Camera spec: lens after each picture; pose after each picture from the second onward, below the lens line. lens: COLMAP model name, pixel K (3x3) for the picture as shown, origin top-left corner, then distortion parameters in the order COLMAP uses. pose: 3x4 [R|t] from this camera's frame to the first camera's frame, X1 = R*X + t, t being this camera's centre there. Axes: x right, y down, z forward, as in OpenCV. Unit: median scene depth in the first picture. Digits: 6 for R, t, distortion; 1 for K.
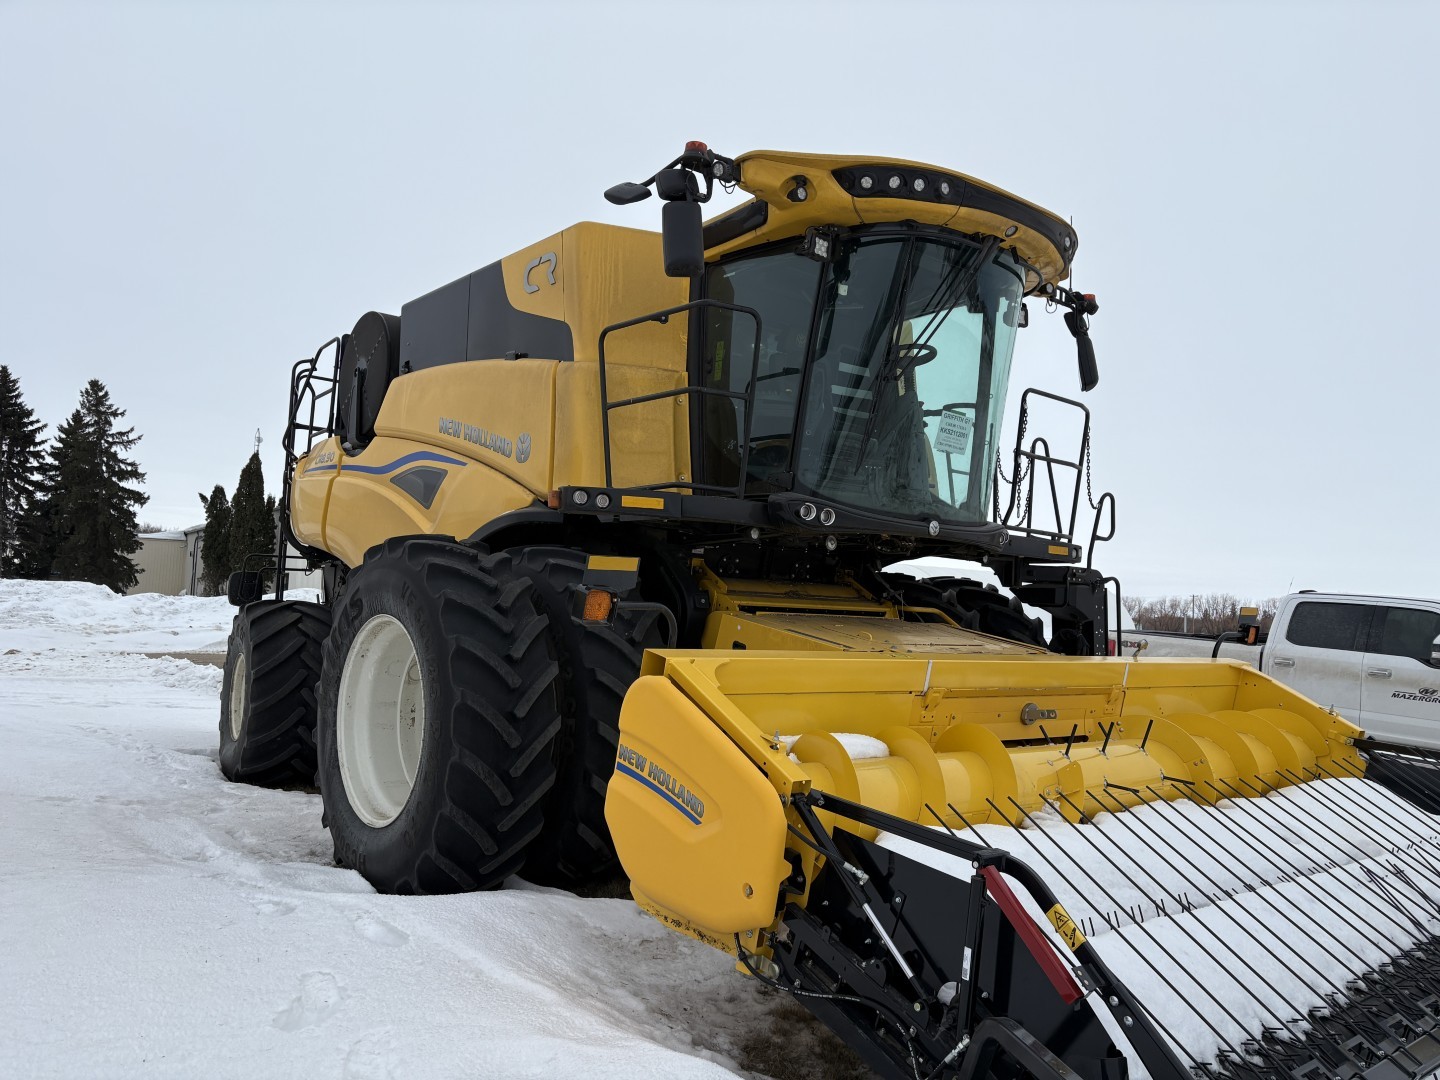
lens RADIAL K [[1091.3, 0, 719.3], [0, 1091.3, 540.5], [0, 0, 1]] dist [0.010797, 0.002185]
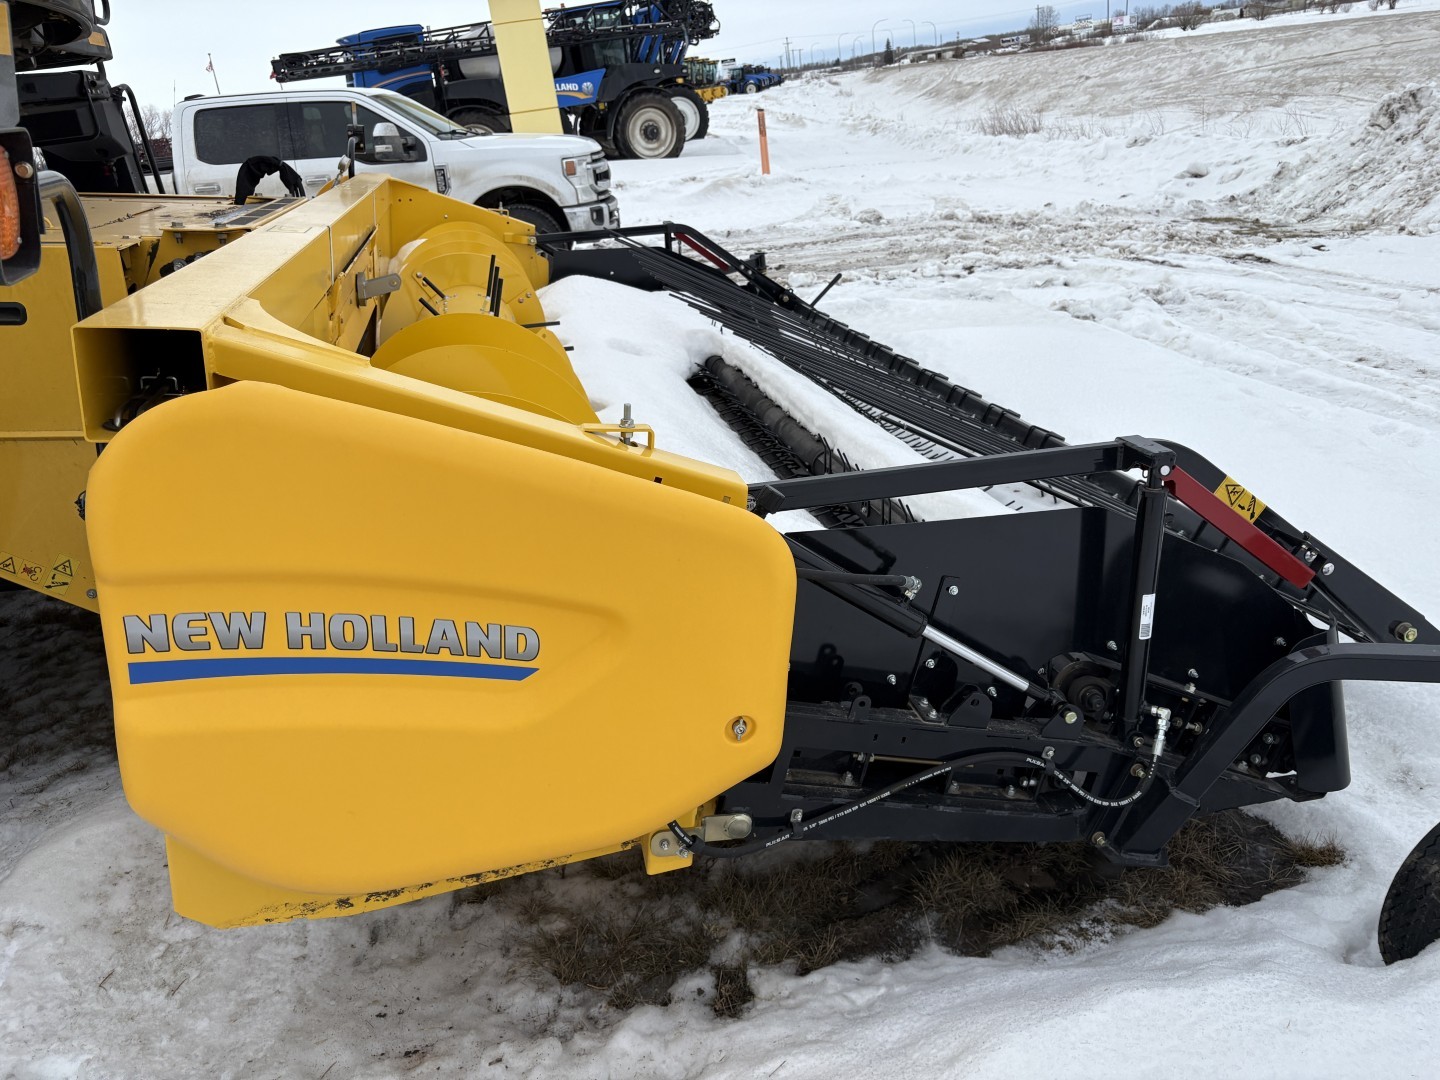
lens RADIAL K [[1091.3, 0, 719.6], [0, 1091.3, 532.5], [0, 0, 1]] dist [0.010797, 0.002185]
pose [[0.426910, -0.423255, 0.799126, -0.190973], [0.074158, 0.897111, 0.435536, 0.019095], [-0.901248, -0.126673, 0.414374, 0.482928]]
